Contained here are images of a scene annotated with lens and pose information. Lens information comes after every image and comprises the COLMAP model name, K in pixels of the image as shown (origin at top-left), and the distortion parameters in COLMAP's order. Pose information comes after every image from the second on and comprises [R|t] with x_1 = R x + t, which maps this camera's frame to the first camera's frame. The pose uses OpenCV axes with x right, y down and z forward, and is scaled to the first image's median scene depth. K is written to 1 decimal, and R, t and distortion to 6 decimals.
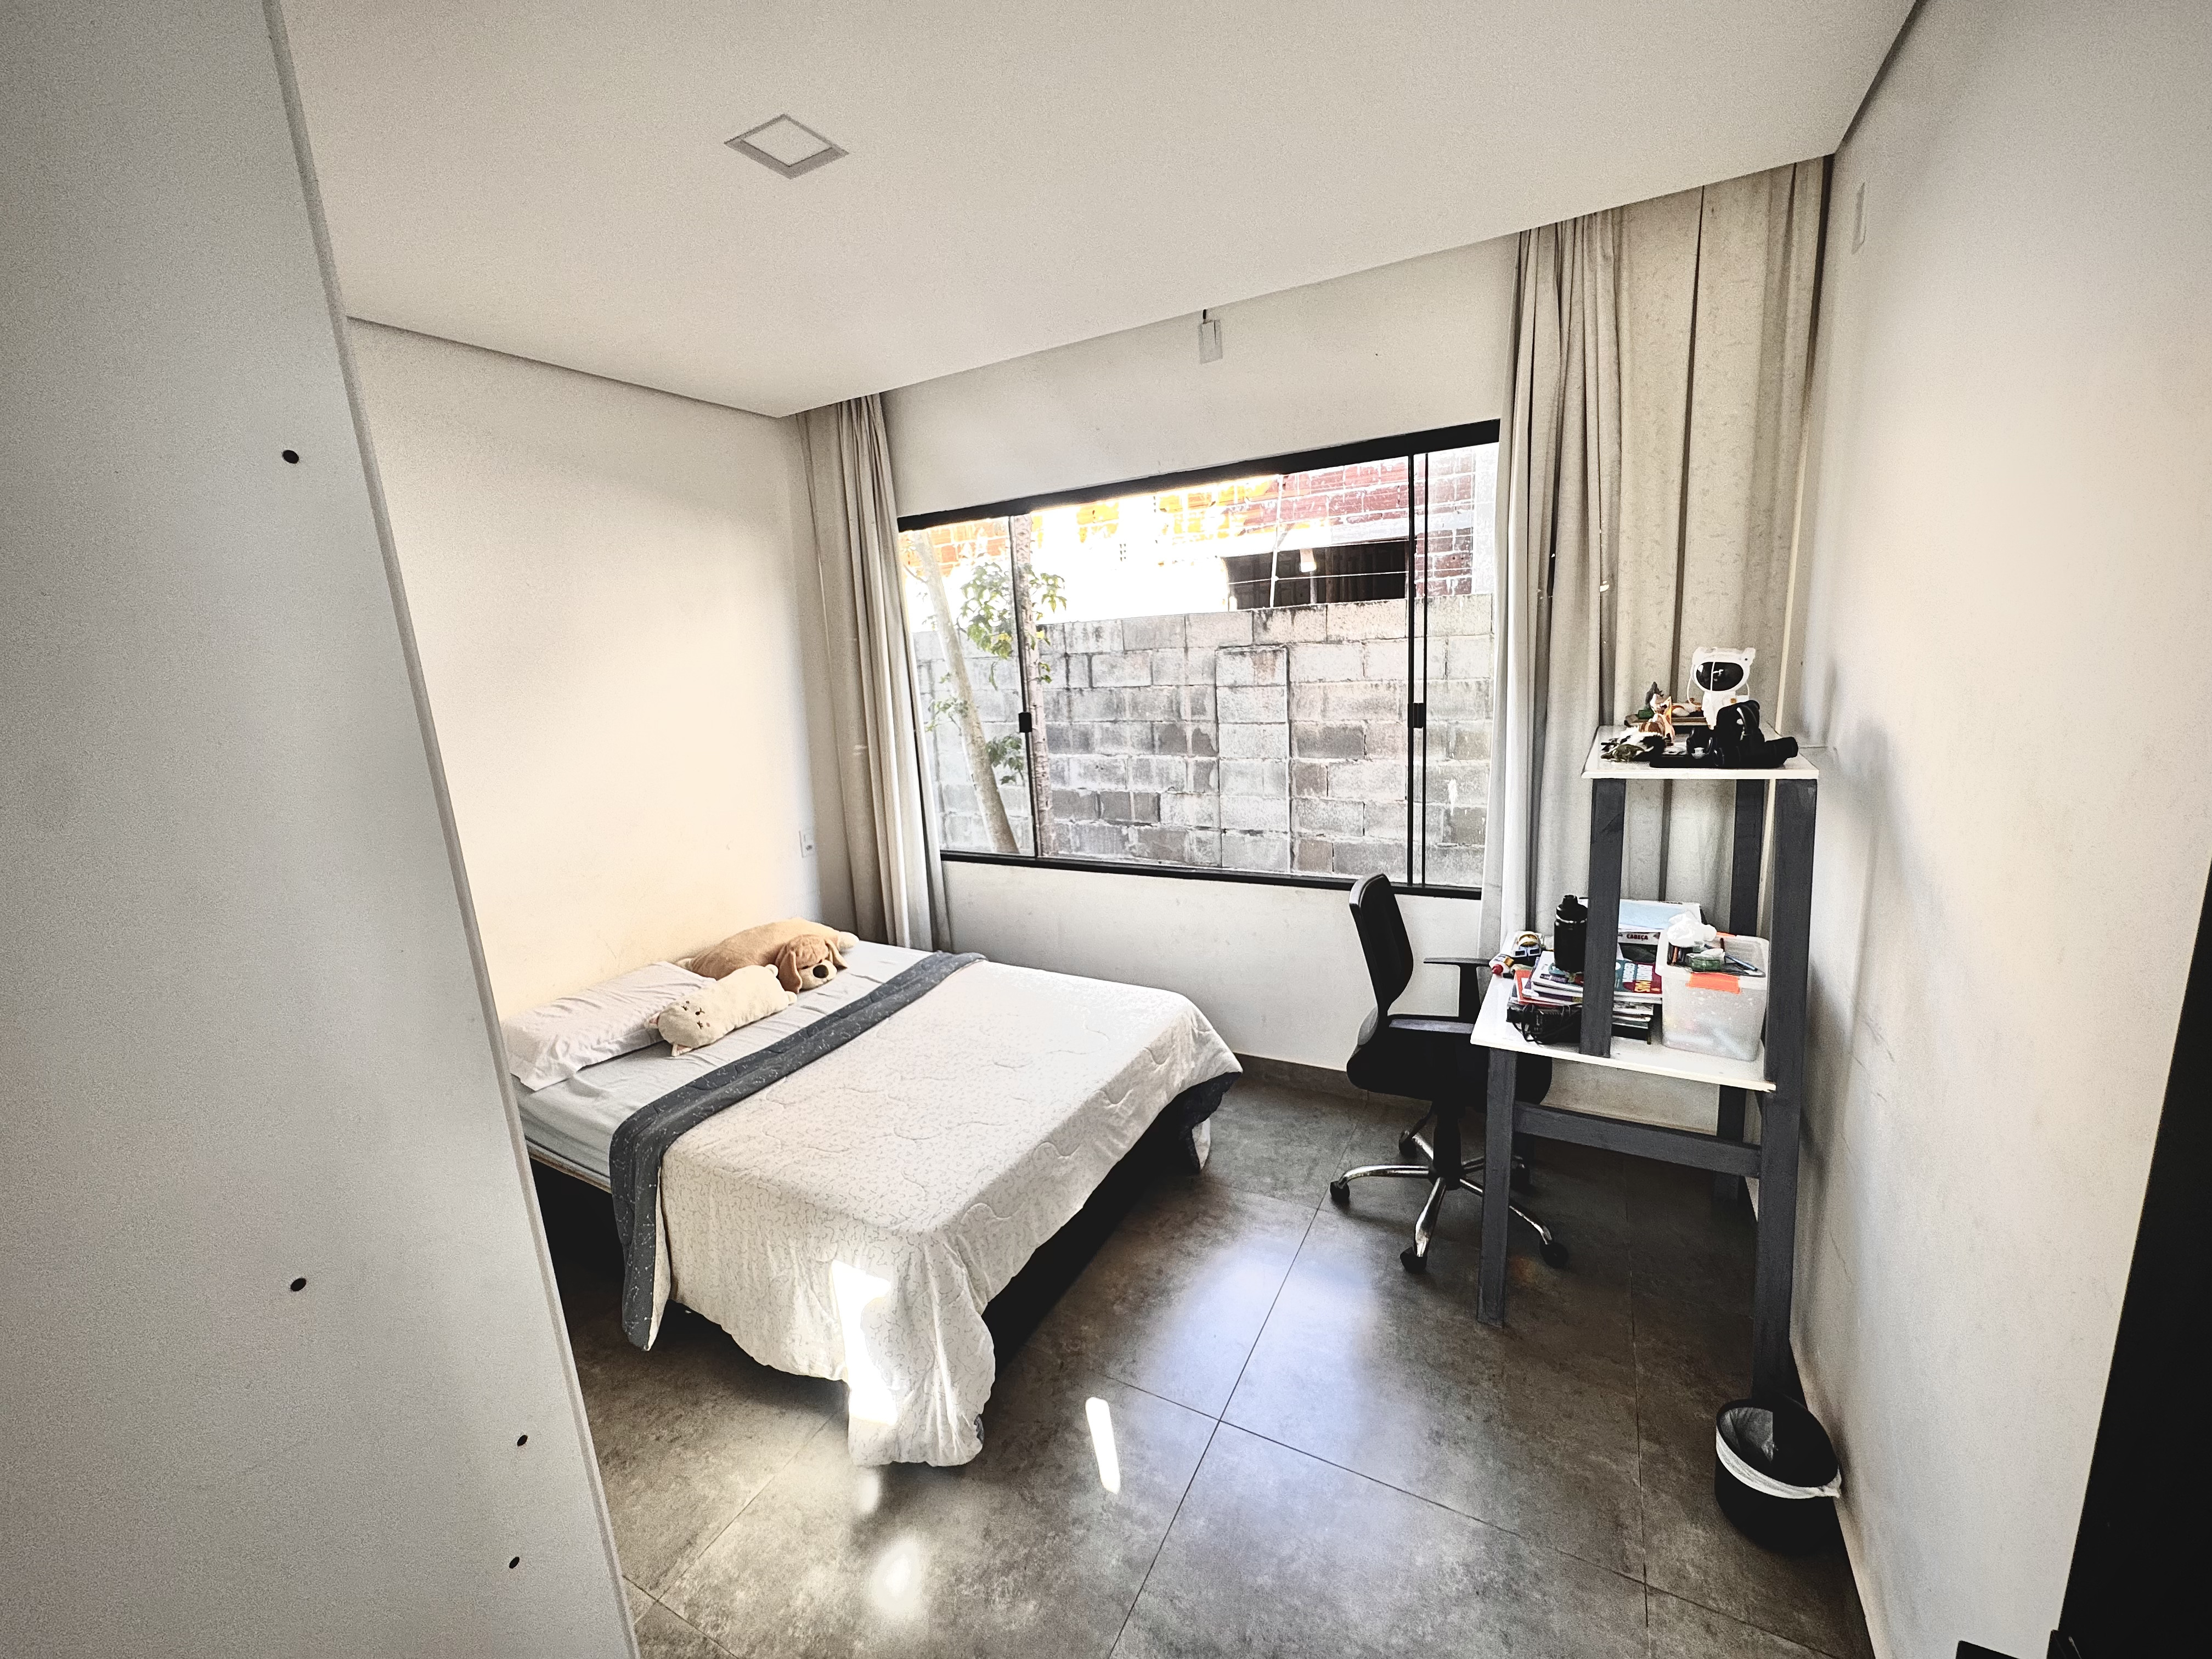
lens RADIAL K [[883.0, 0, 1099.6], [0, 883.0, 827.2], [0, 0, 1]] dist [-0.004299, 0.000431]
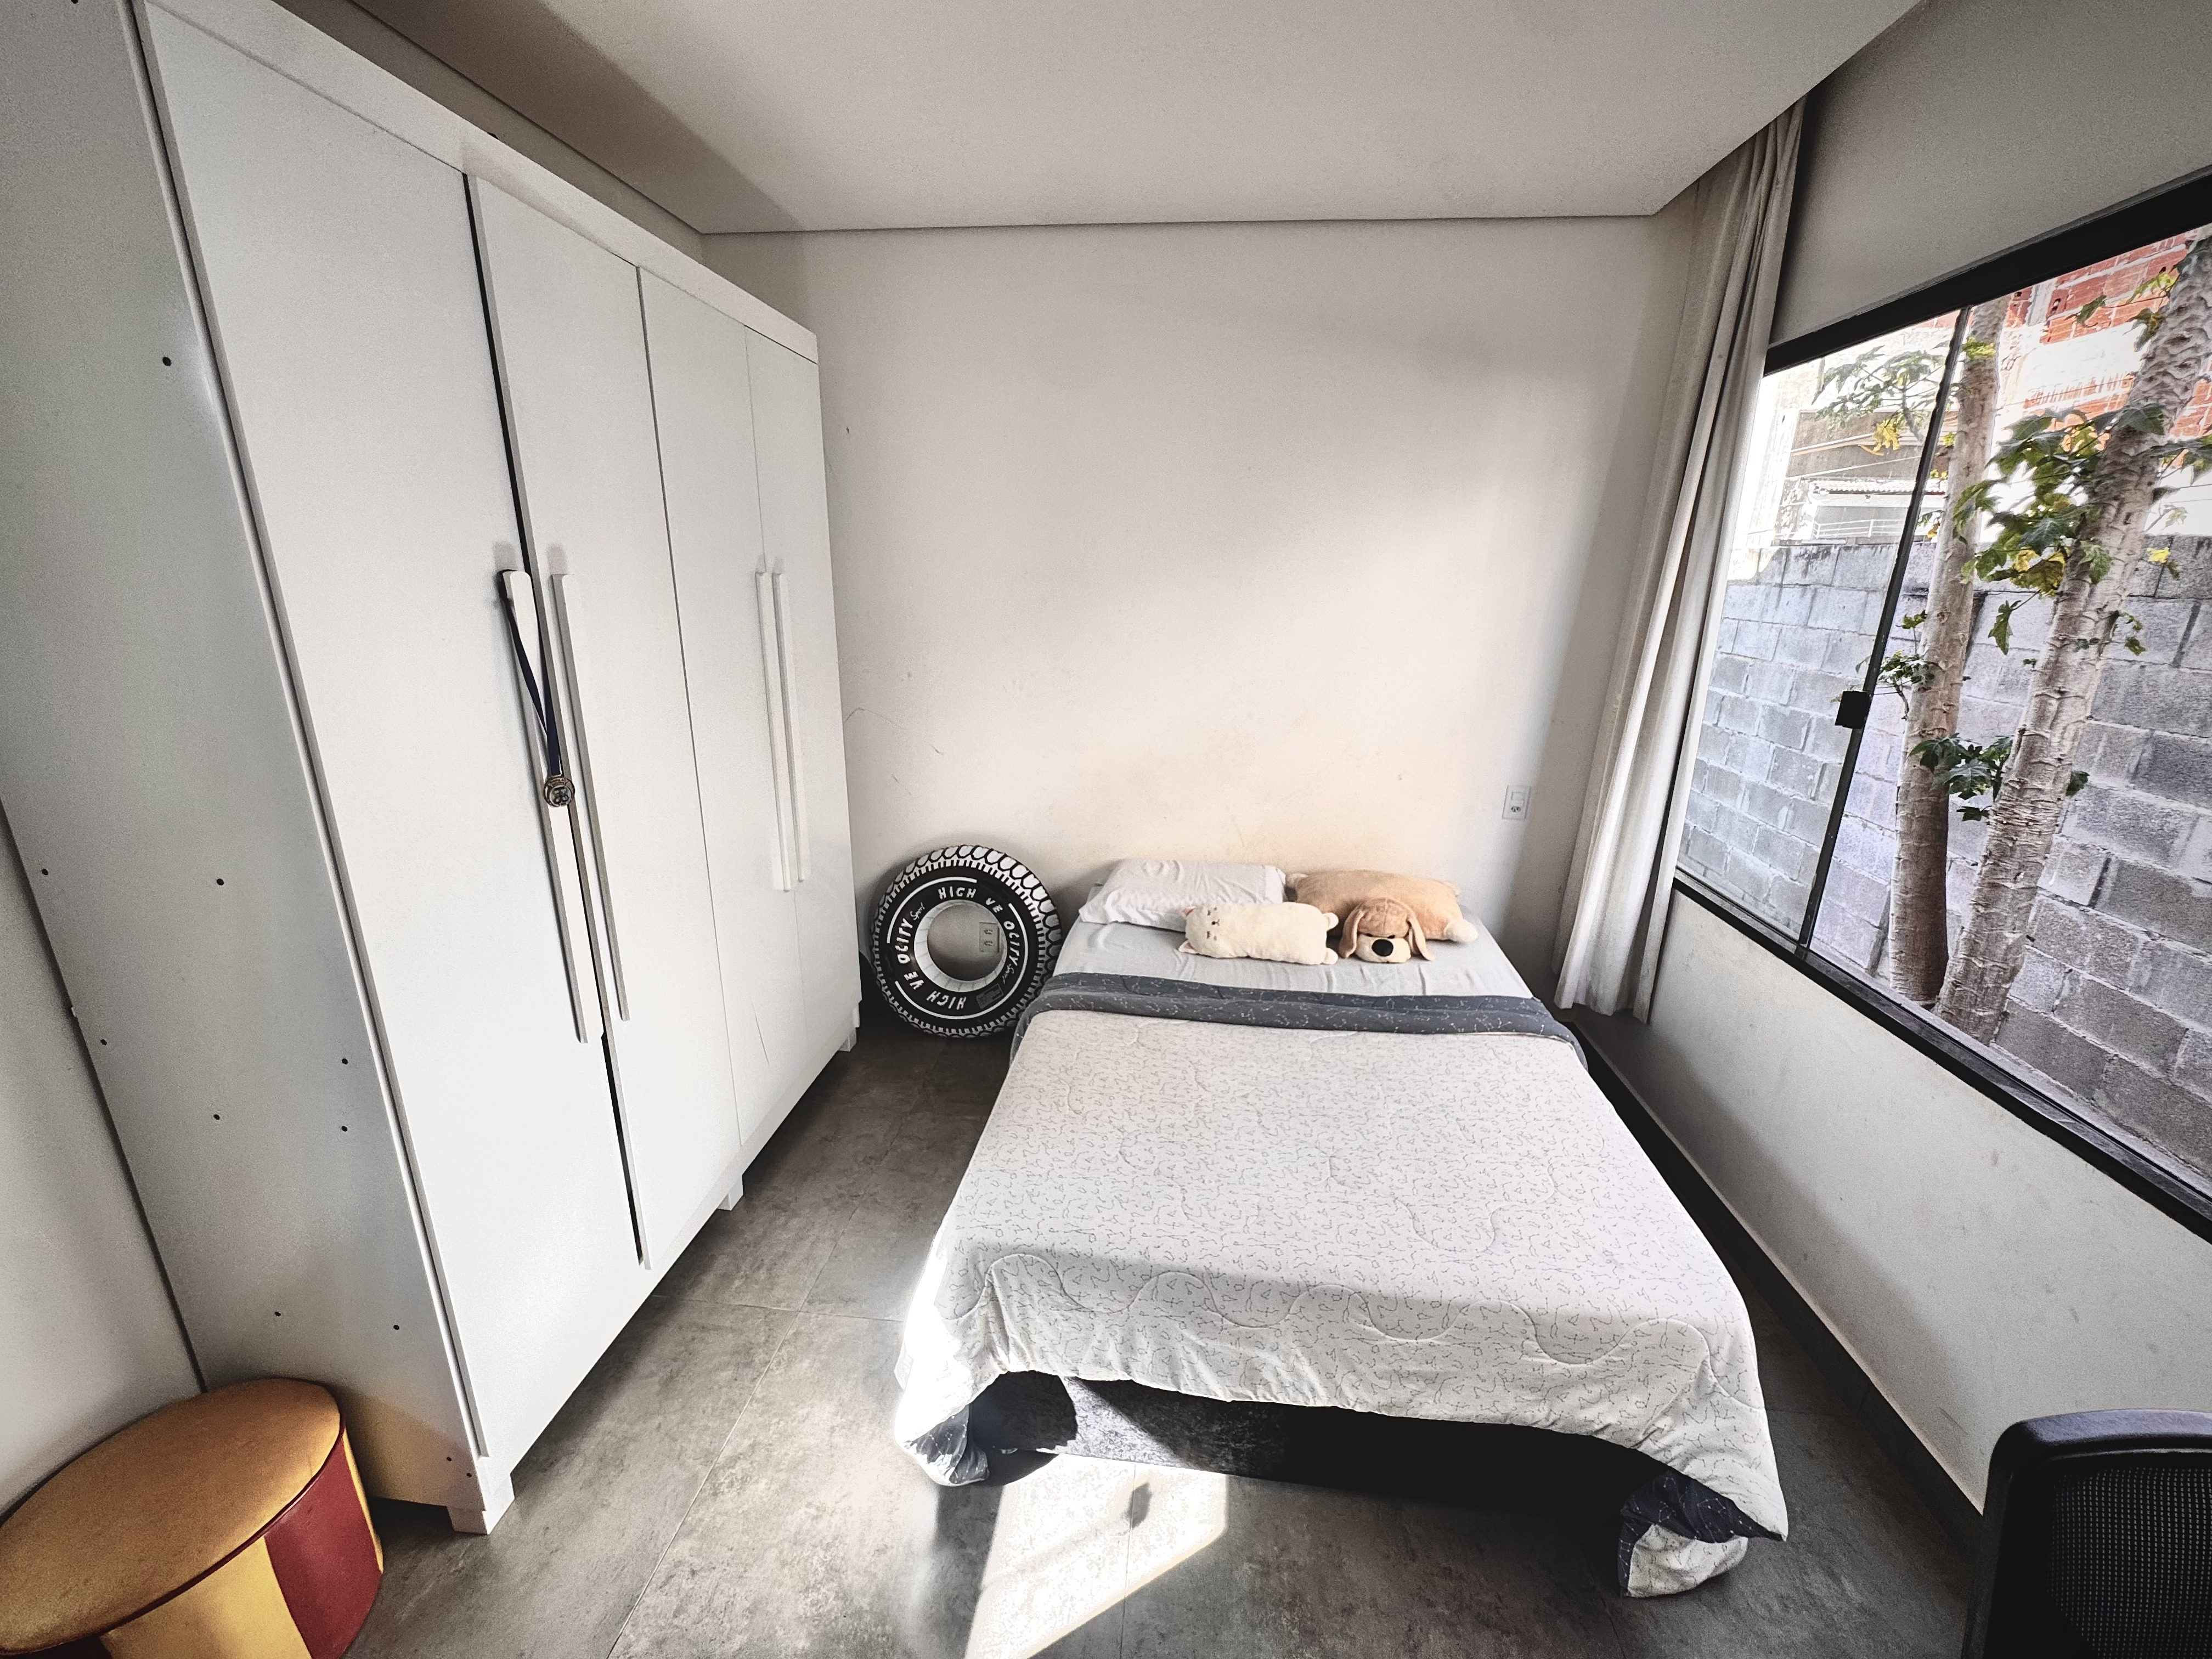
lens RADIAL K [[883.0, 0, 1109.6], [0, 883.0, 829.3], [0, 0, 1]] dist [-0.004299, 0.000431]
pose [[0.381097, 0.324189, -0.865833, 0.267482], [-0.228894, 0.940435, 0.251374, -0.090350], [0.895752, 0.102385, 0.432602, 0.397755]]
